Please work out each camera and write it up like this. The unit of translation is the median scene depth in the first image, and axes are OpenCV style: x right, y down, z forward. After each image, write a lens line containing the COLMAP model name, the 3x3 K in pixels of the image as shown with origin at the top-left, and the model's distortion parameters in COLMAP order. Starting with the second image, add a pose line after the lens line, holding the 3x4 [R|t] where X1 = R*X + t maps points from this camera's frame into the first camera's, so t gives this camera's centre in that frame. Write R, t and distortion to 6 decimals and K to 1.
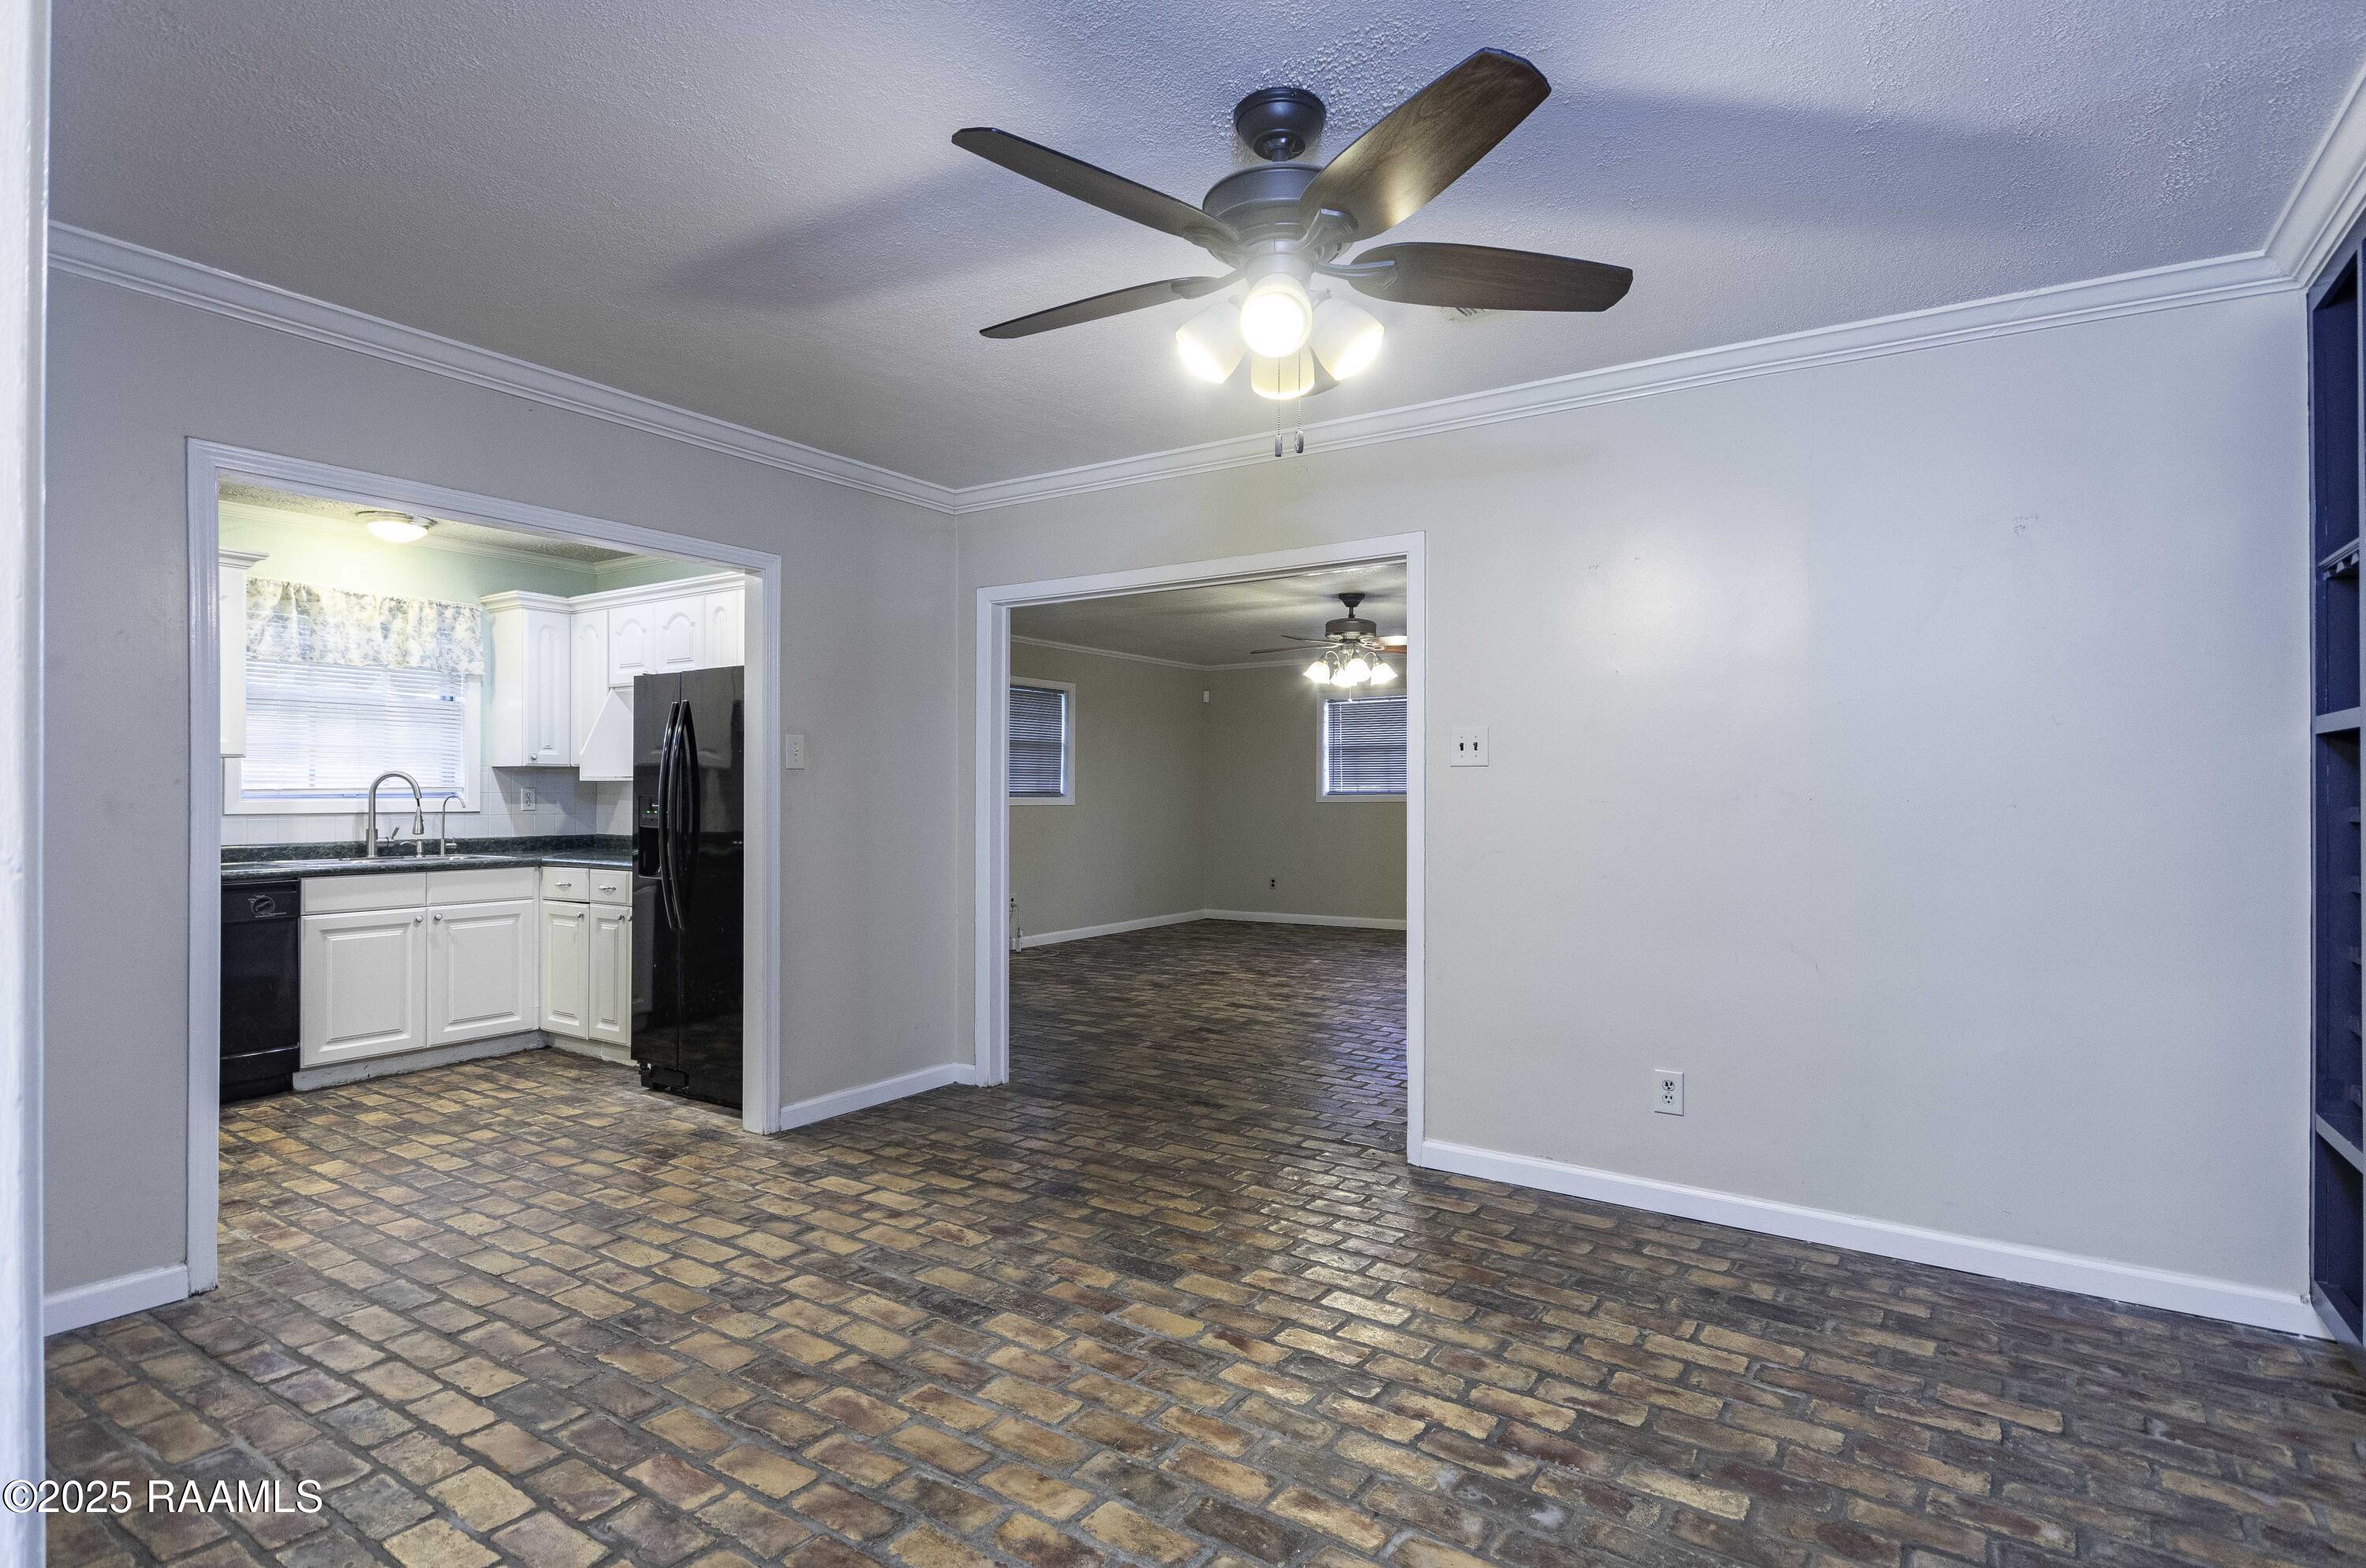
lens RADIAL K [[1220.3, 0, 1197.5], [0, 1220.3, 789.3], [0, 0, 1]] dist [-0.002226, -0.004021]
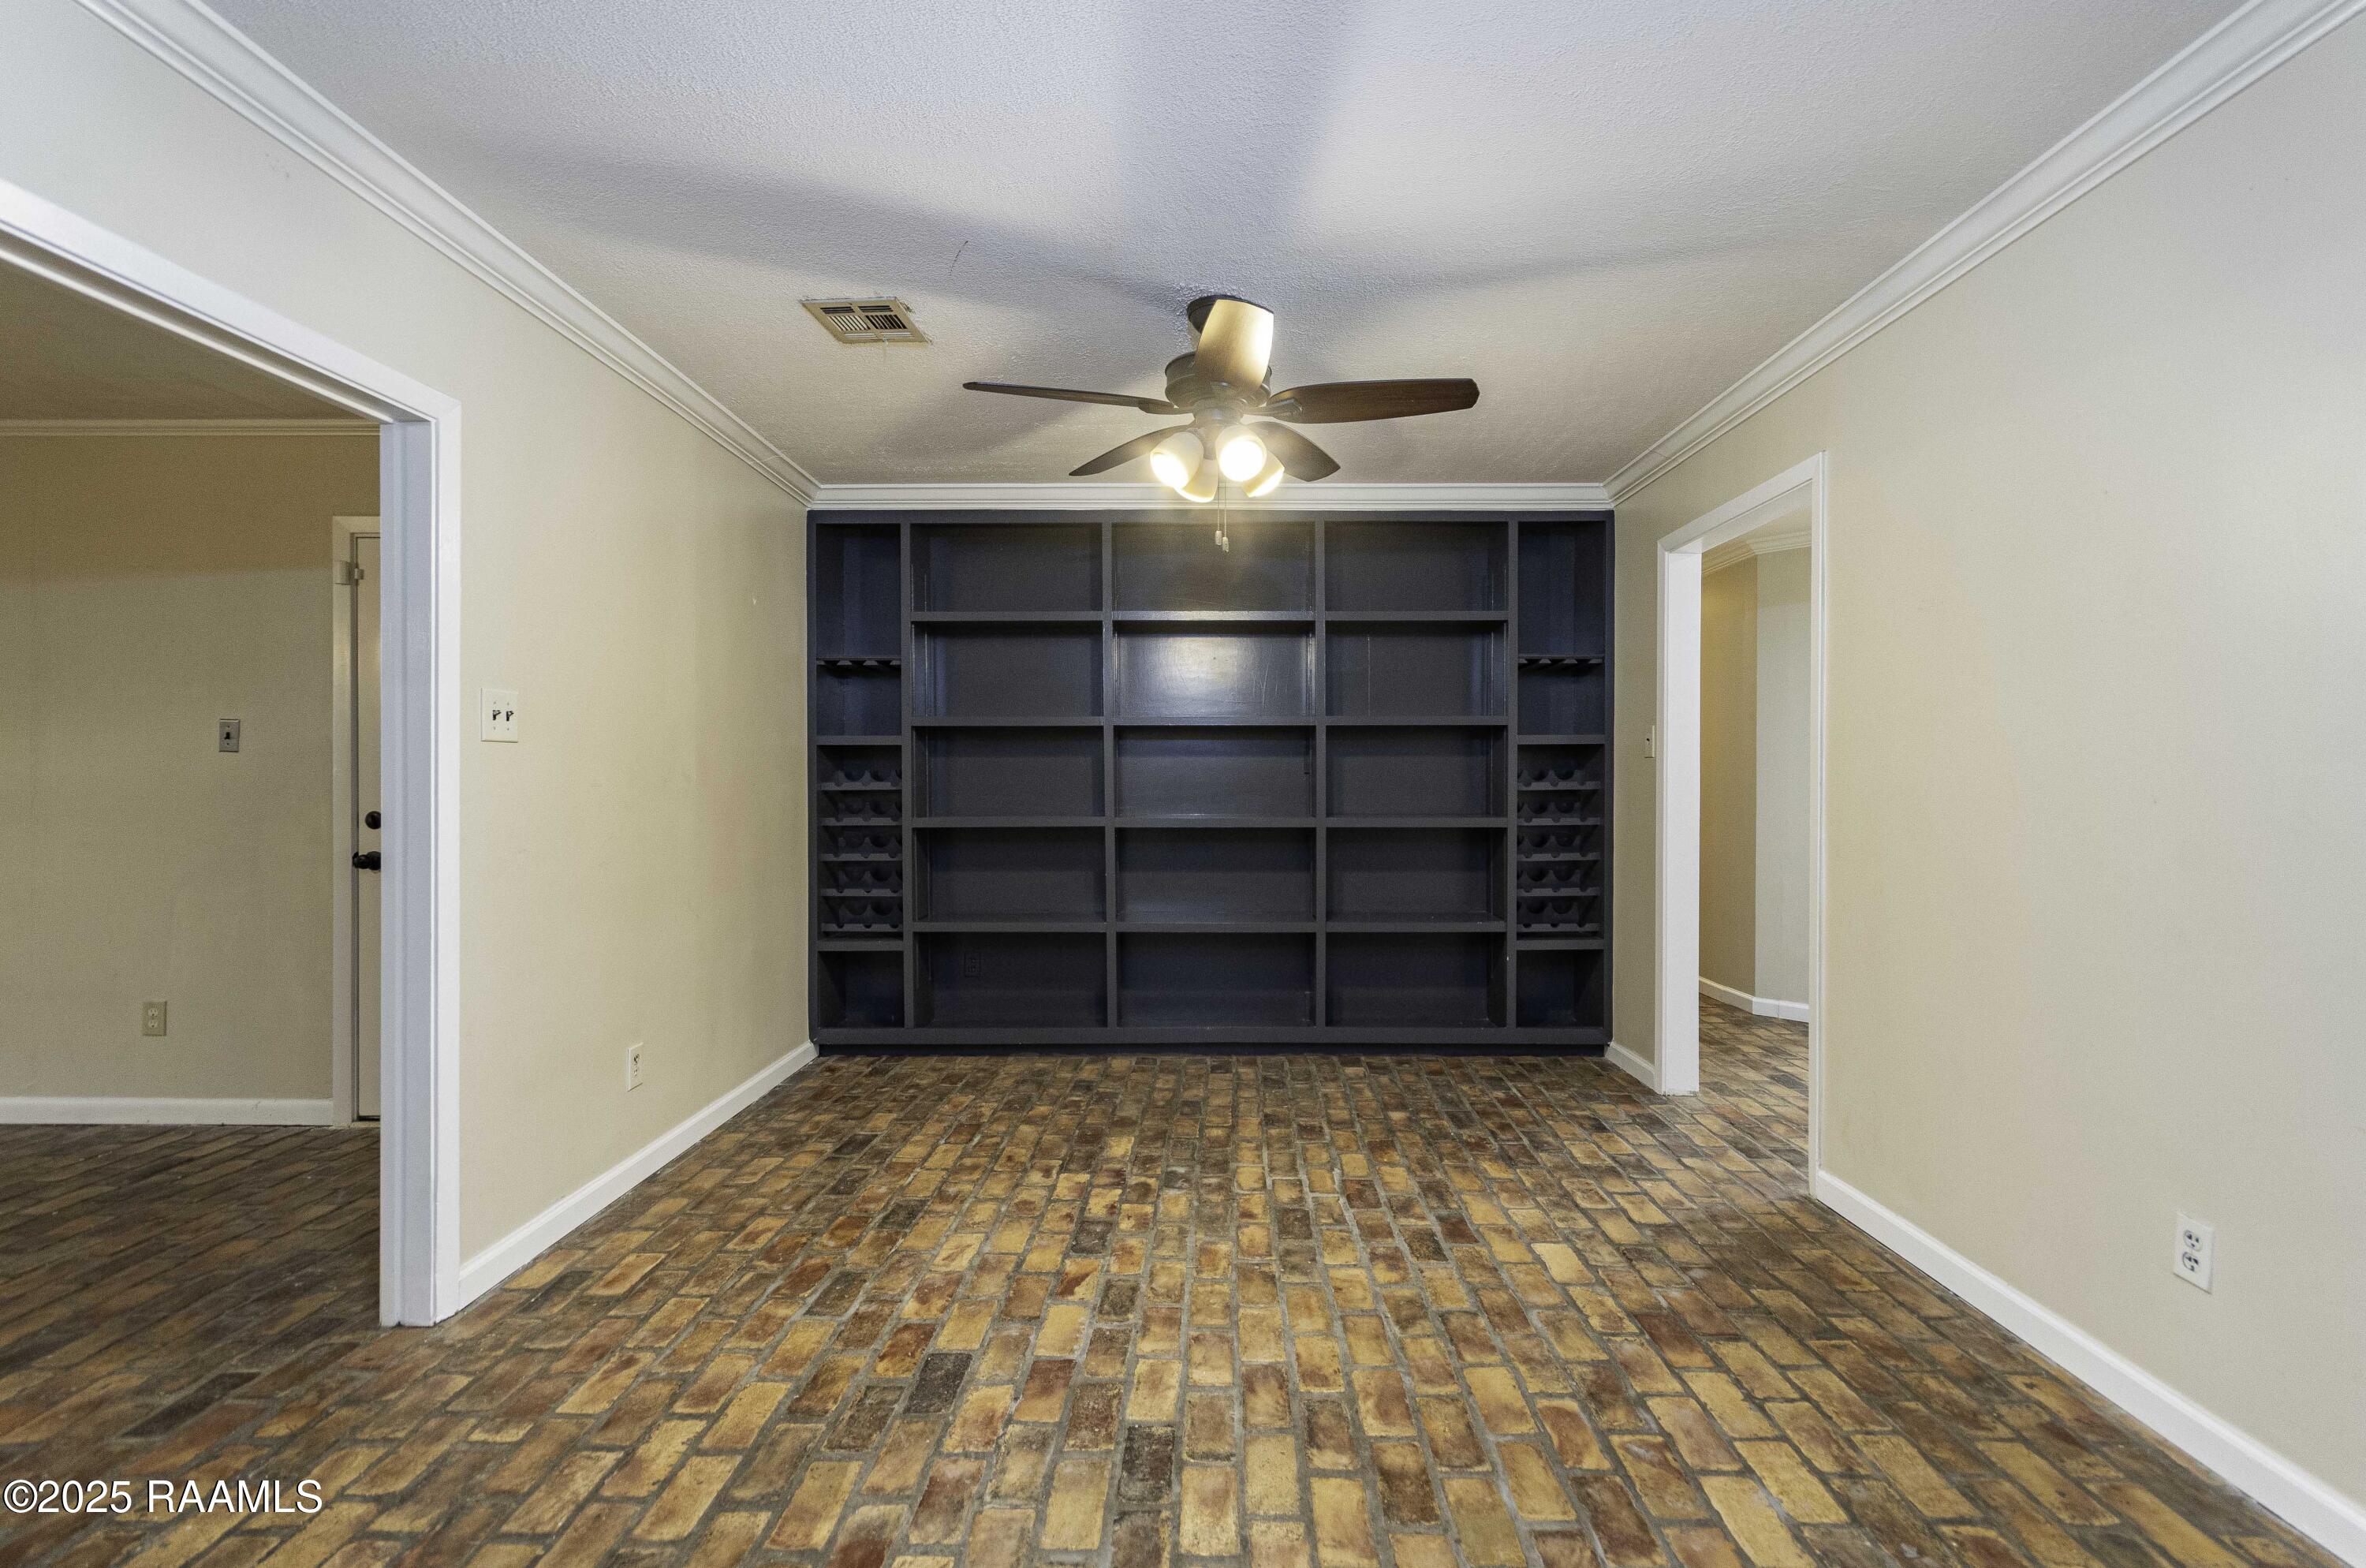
lens RADIAL K [[1054.9, 0, 1187.6], [0, 1054.9, 777.9], [0, 0, 1]] dist [0.011470, -0.003426]
pose [[-0.546701, -0.005495, 0.837310, -0.681029], [-0.004846, 0.999982, 0.003398, -0.003859], [-0.837314, -0.002200, -0.546719, 1.196138]]
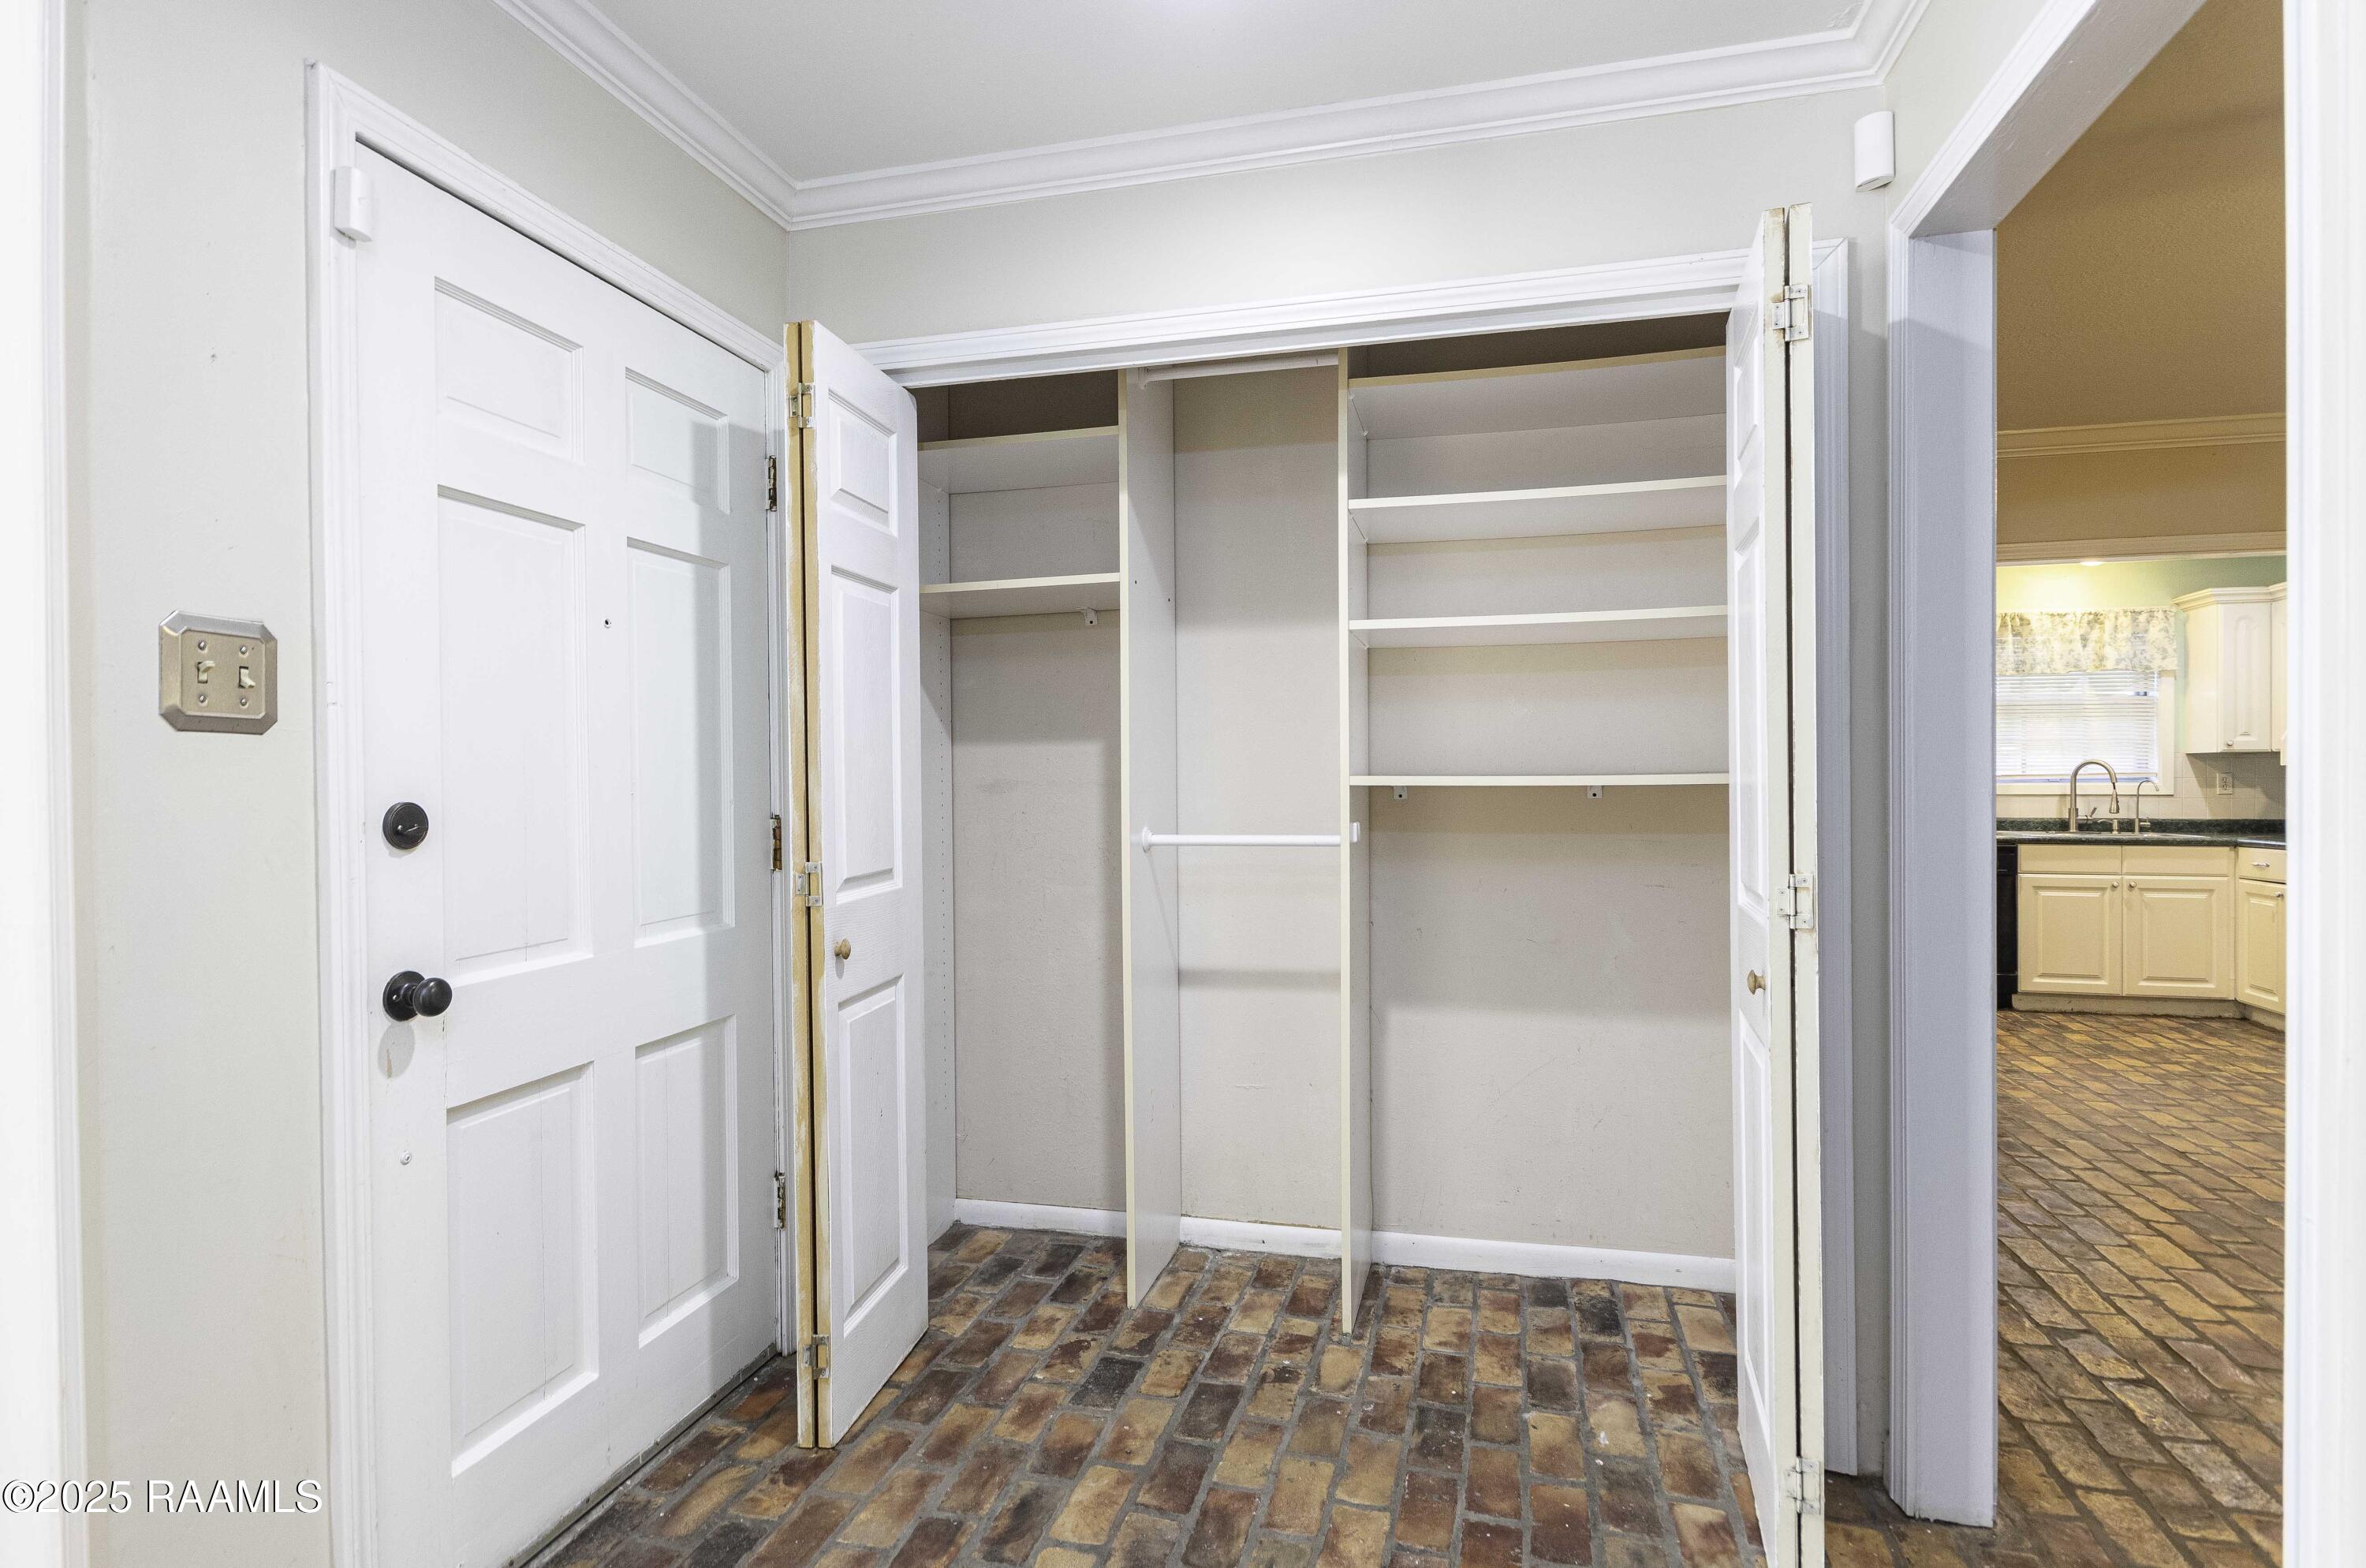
lens RADIAL K [[1185.6, 0, 1217.8], [0, 1185.6, 782.8], [0, 0, 1]] dist [-0.000172, -0.001253]
pose [[0.348217, 0.001043, -0.937413, 0.237005], [0.005073, 0.999983, 0.002997, 0.000069], [0.937400, -0.005799, 0.348206, -0.378630]]
